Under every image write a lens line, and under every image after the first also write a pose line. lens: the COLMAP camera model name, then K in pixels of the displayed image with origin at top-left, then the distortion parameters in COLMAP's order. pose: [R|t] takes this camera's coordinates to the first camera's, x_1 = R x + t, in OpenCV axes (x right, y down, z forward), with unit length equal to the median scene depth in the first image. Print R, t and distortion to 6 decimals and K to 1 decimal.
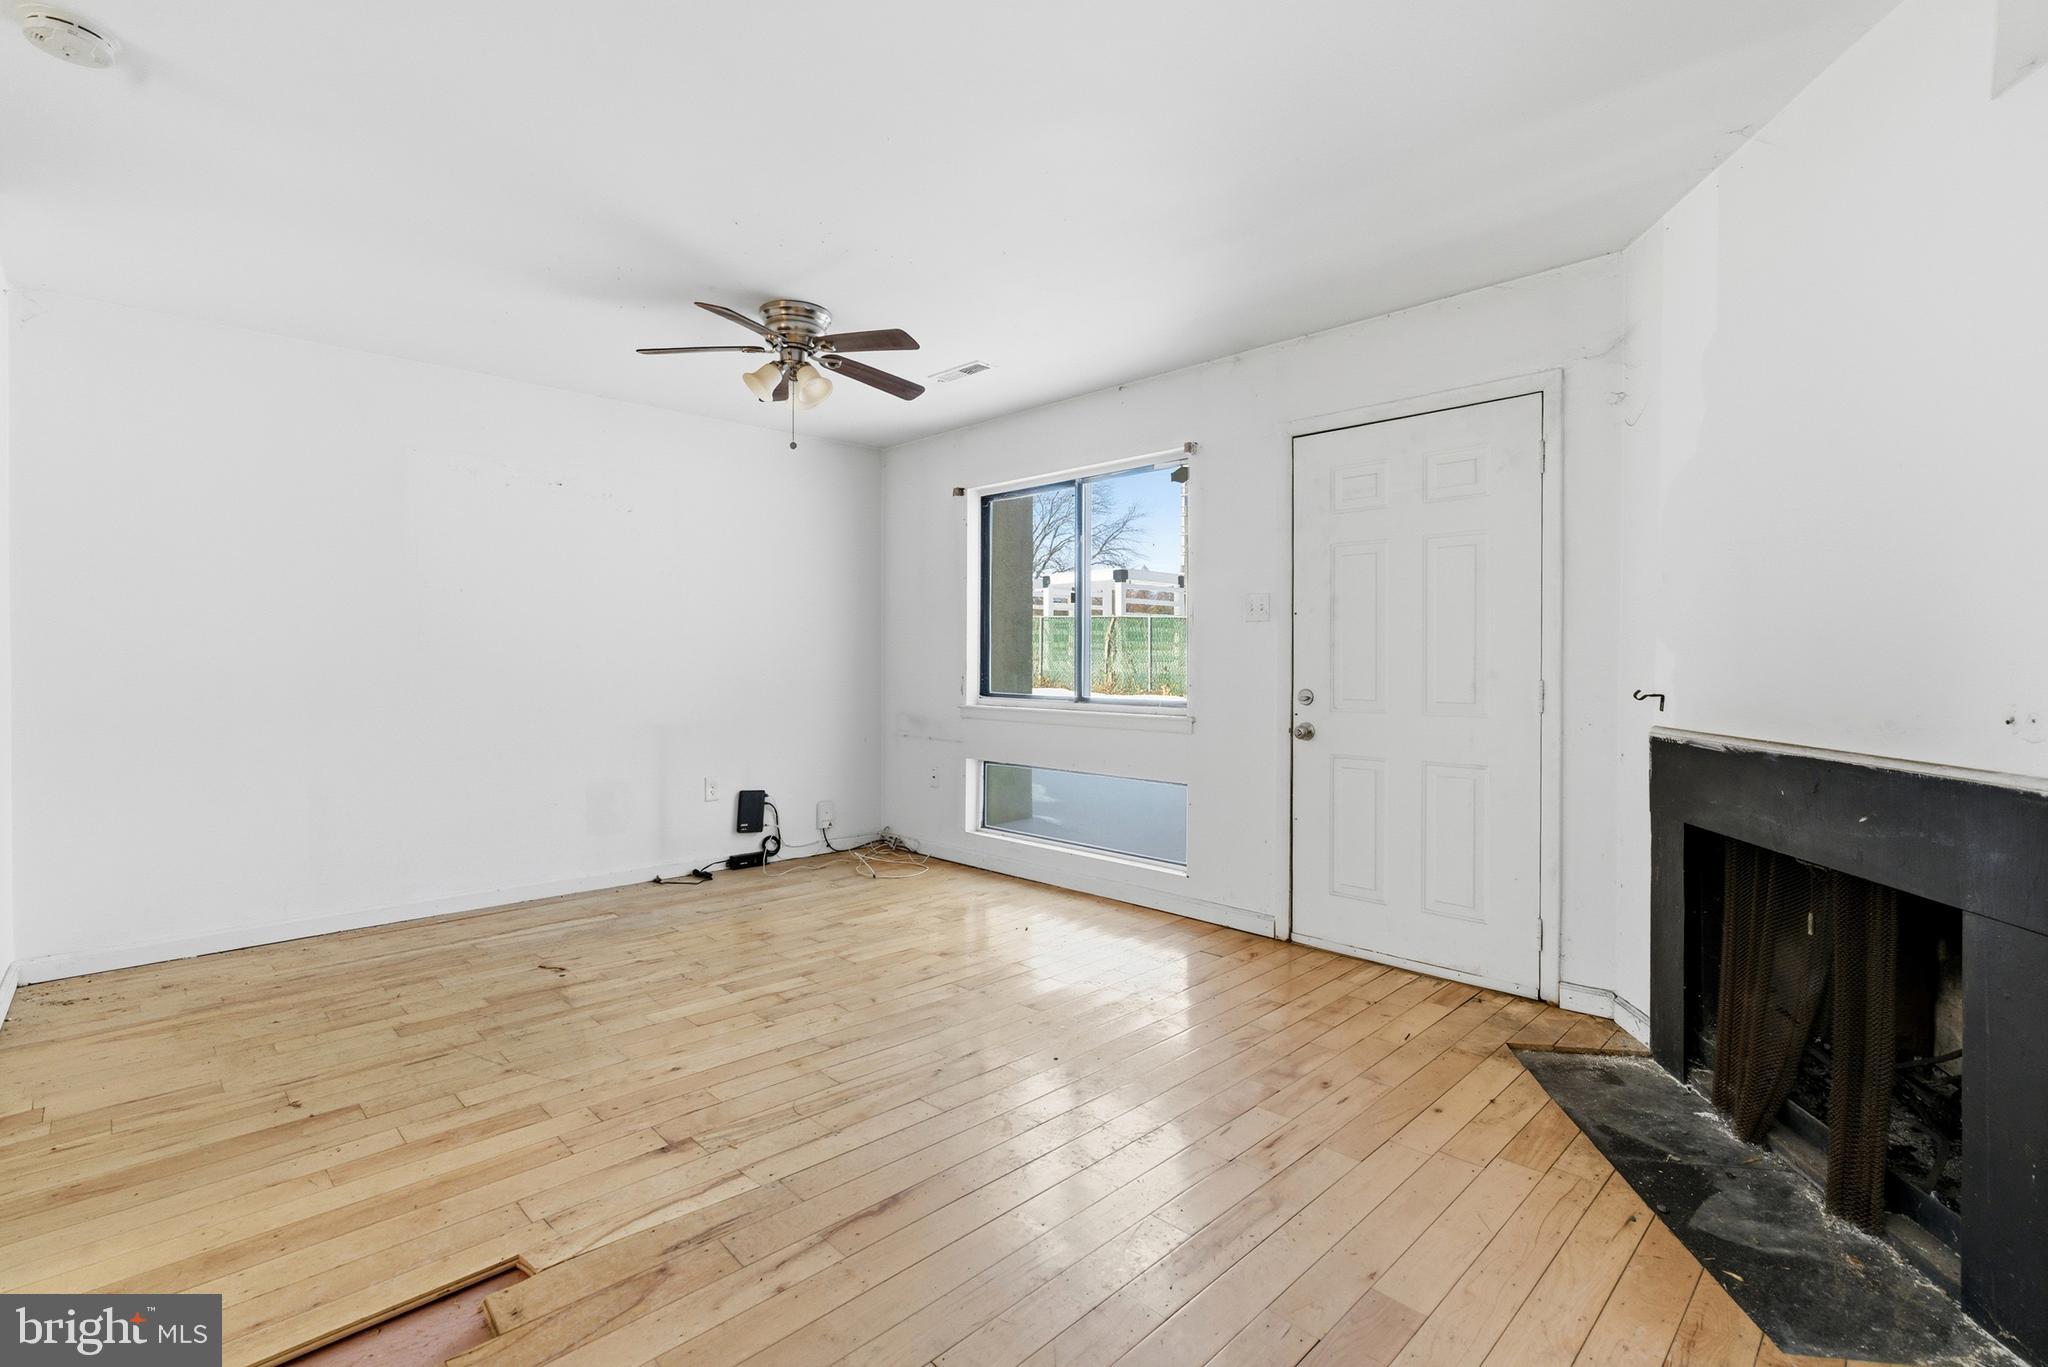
lens RADIAL K [[932.4, 0, 1034.5], [0, 932.4, 680.2], [0, 0, 1]] dist [-0.008696, 0.003653]
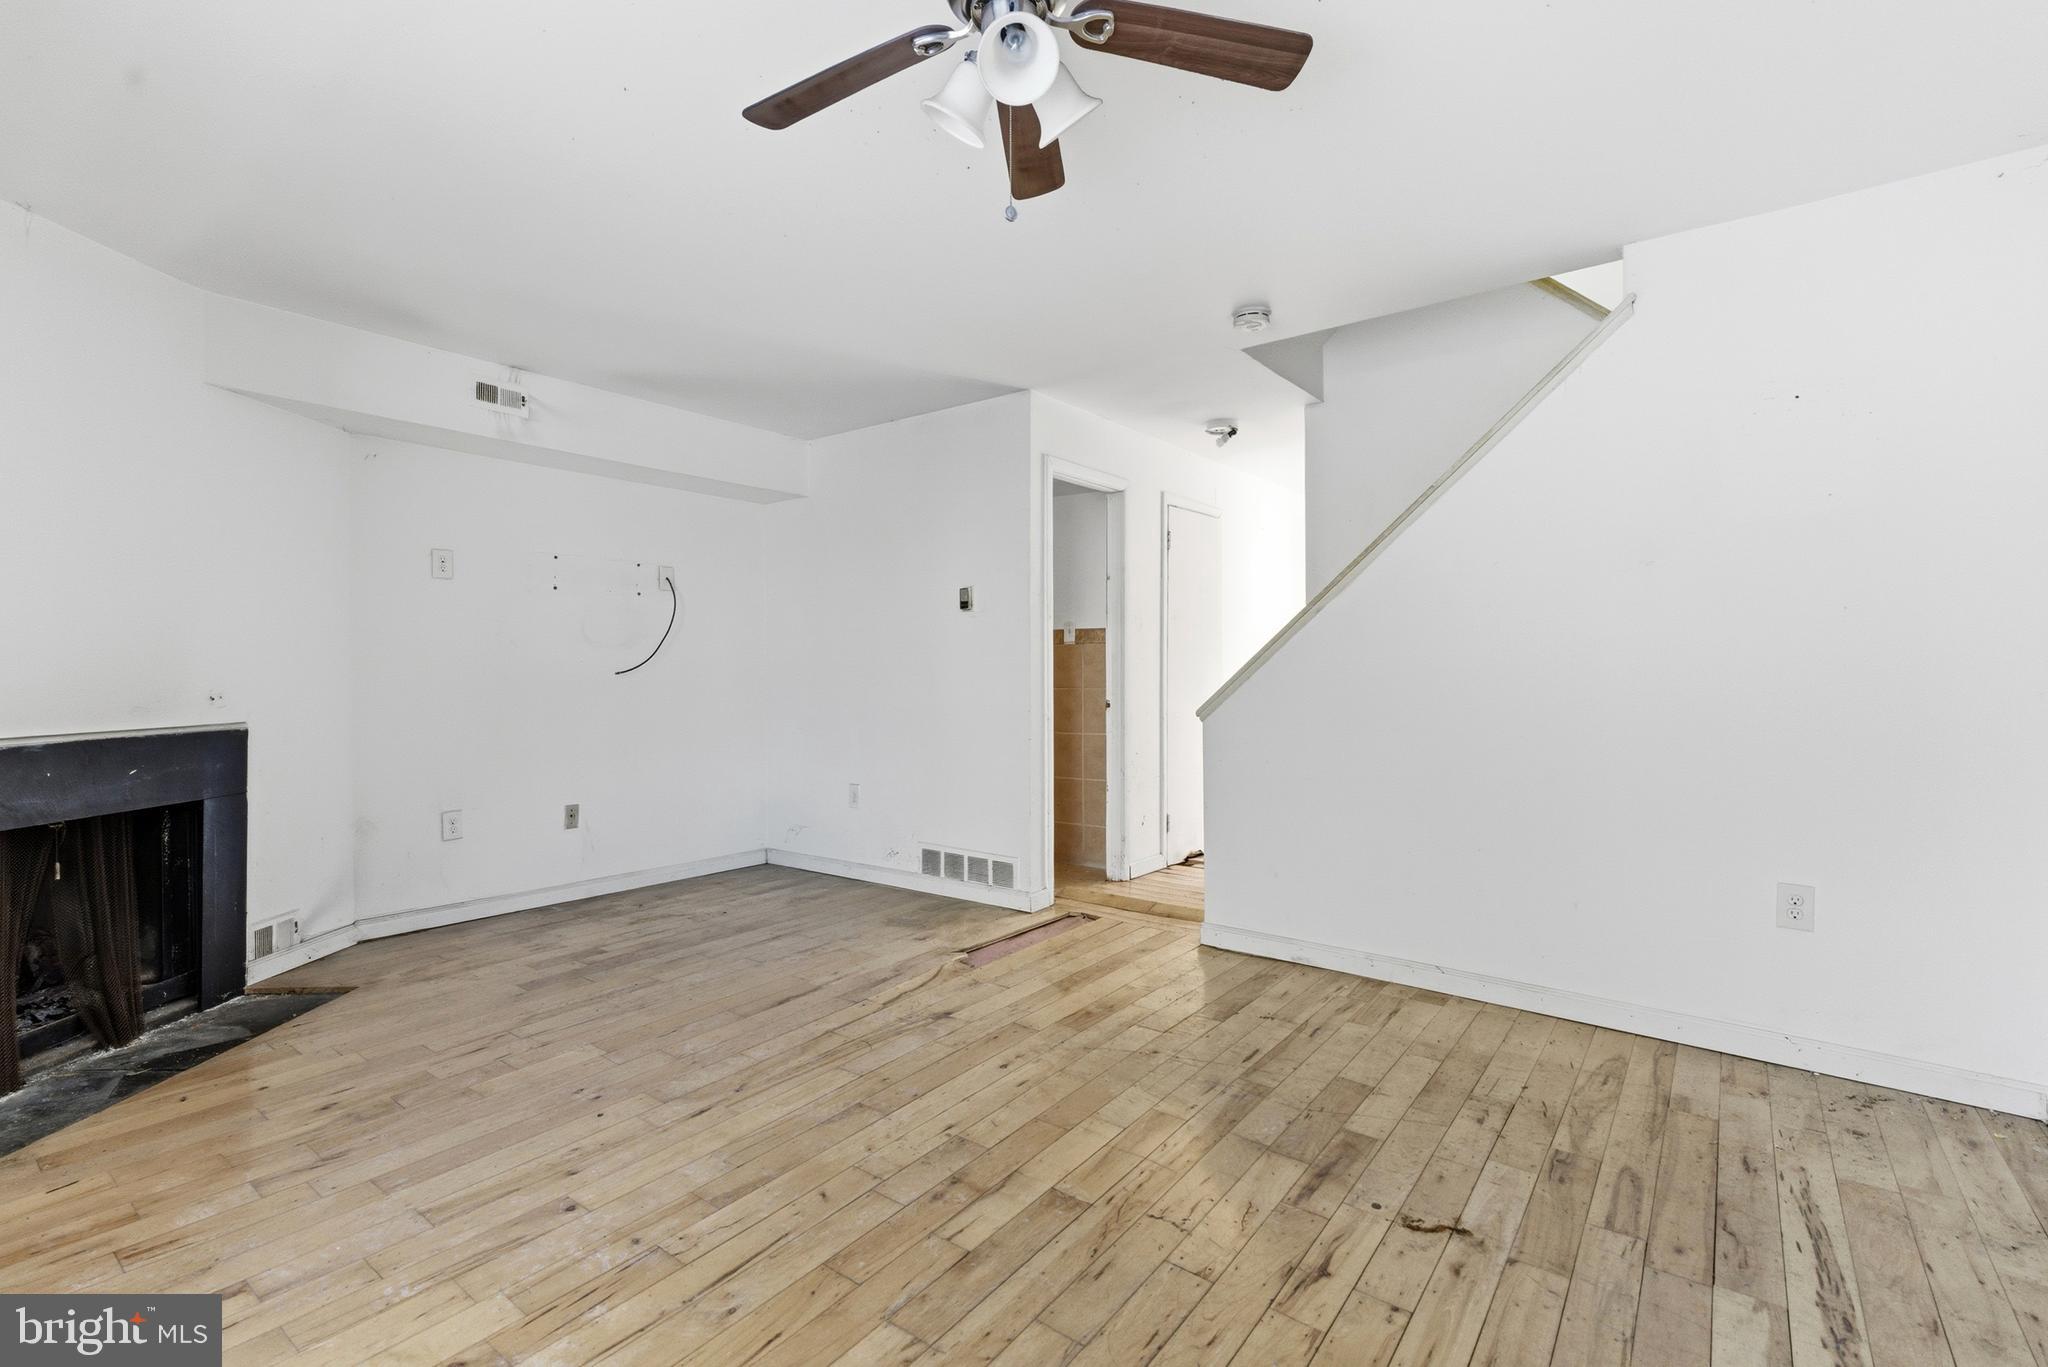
lens RADIAL K [[932.4, 0, 1015.3], [0, 932.4, 679.4], [0, 0, 1]] dist [-0.008696, 0.003653]
pose [[-0.993212, 0.001666, -0.116304, -0.252078], [-0.002053, 0.999490, 0.031855, -0.035840], [0.116298, 0.031878, -0.992703, 1.802142]]
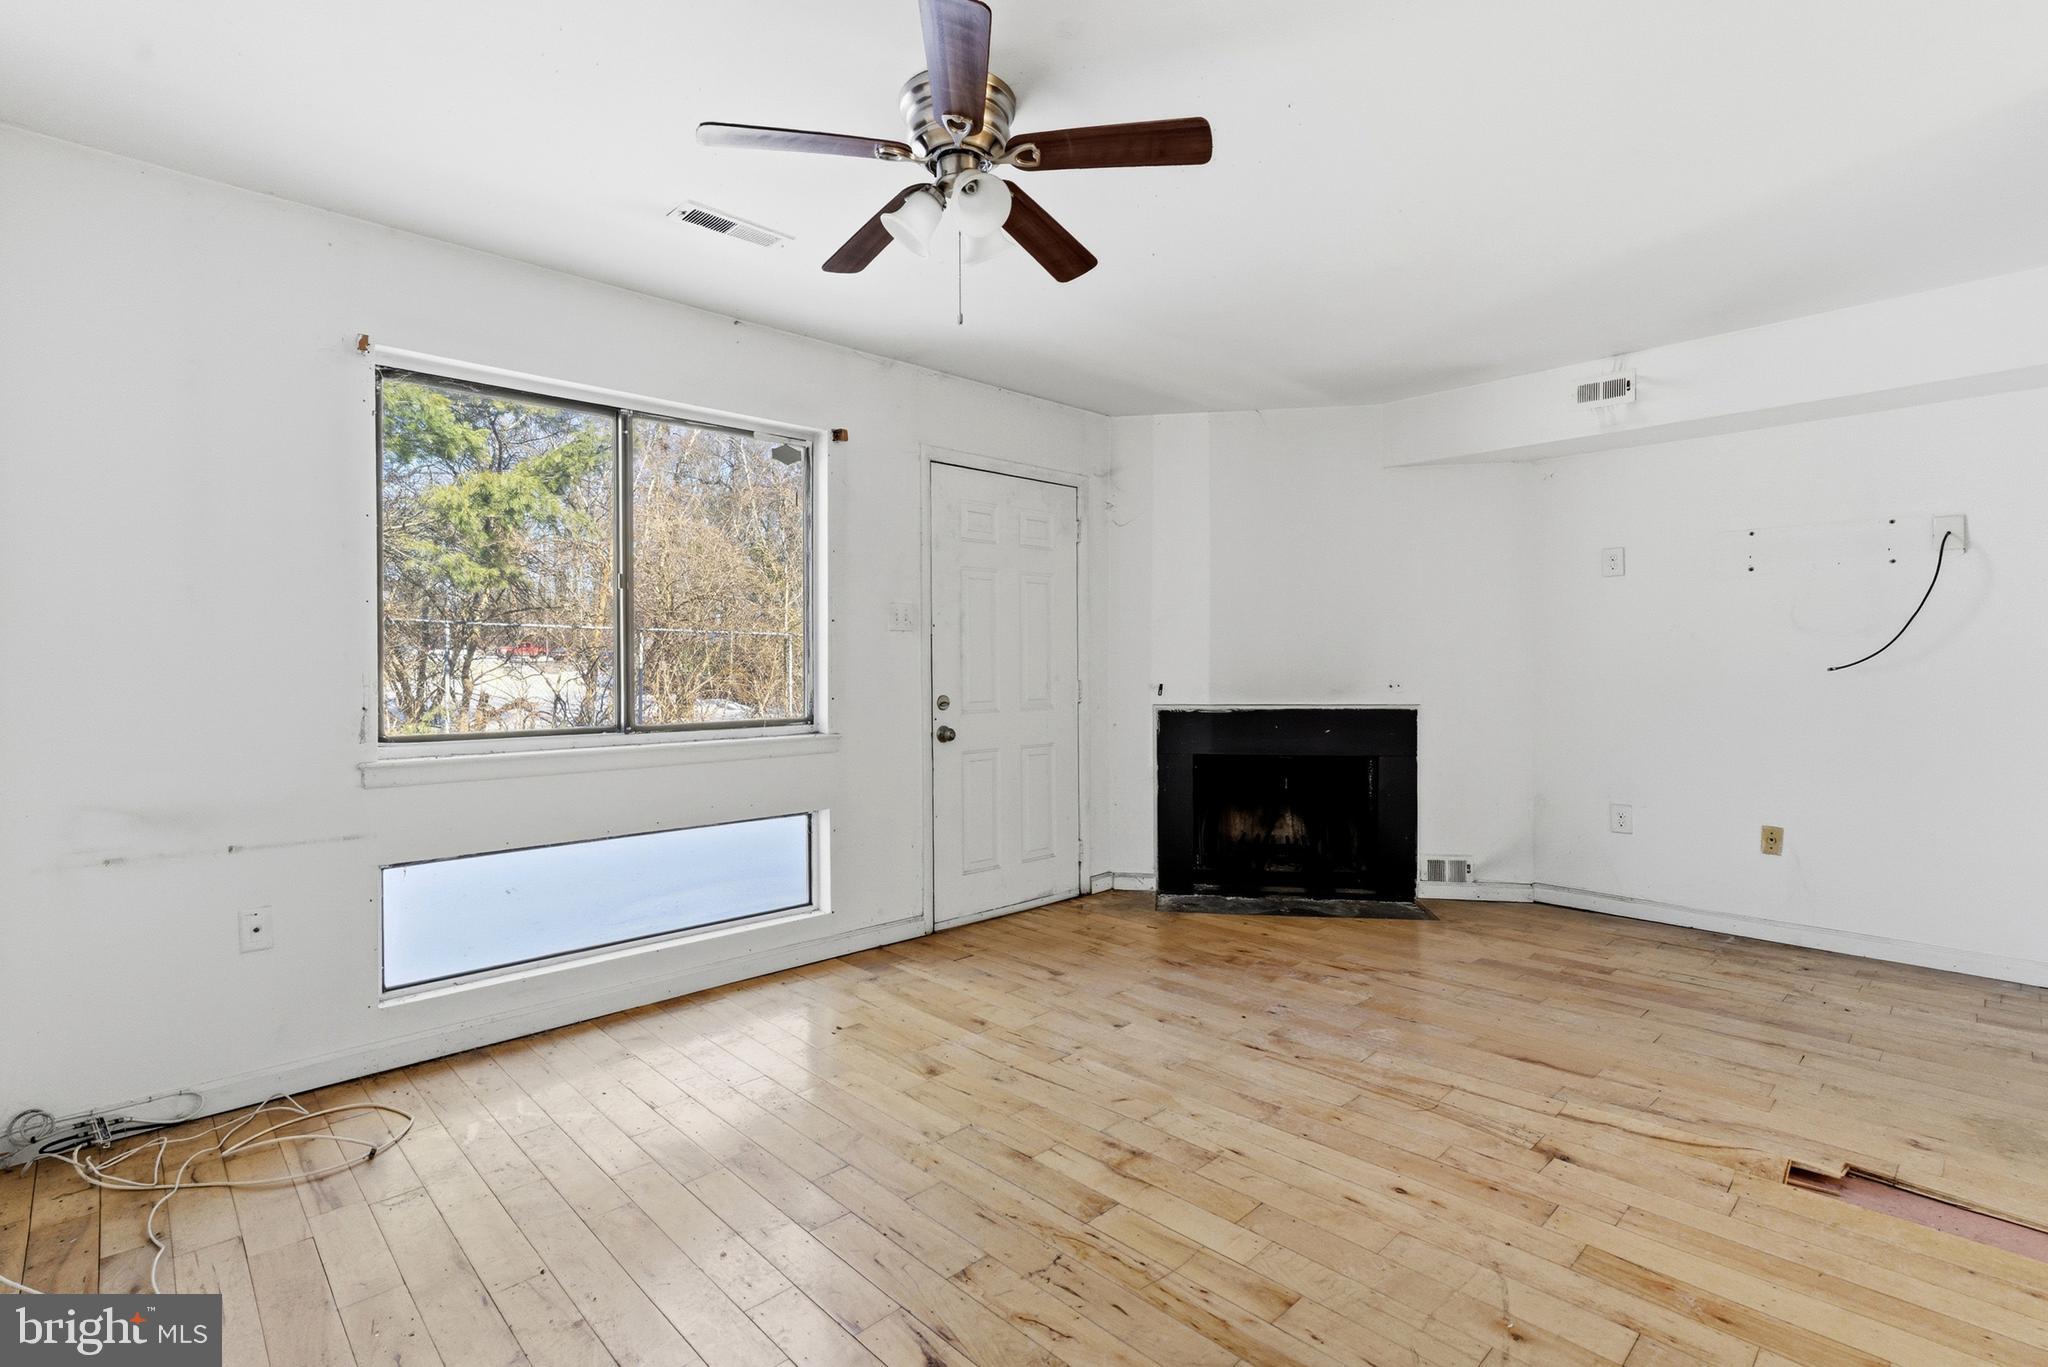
lens RADIAL K [[932.4, 0, 1020.9], [0, 932.4, 676.0], [0, 0, 1]] dist [-0.008696, 0.003653]
pose [[0.031968, -0.013430, 0.999399, -1.055515], [0.028405, 0.999518, 0.012523, -0.031531], [-0.999085, 0.027988, 0.032334, 1.153359]]
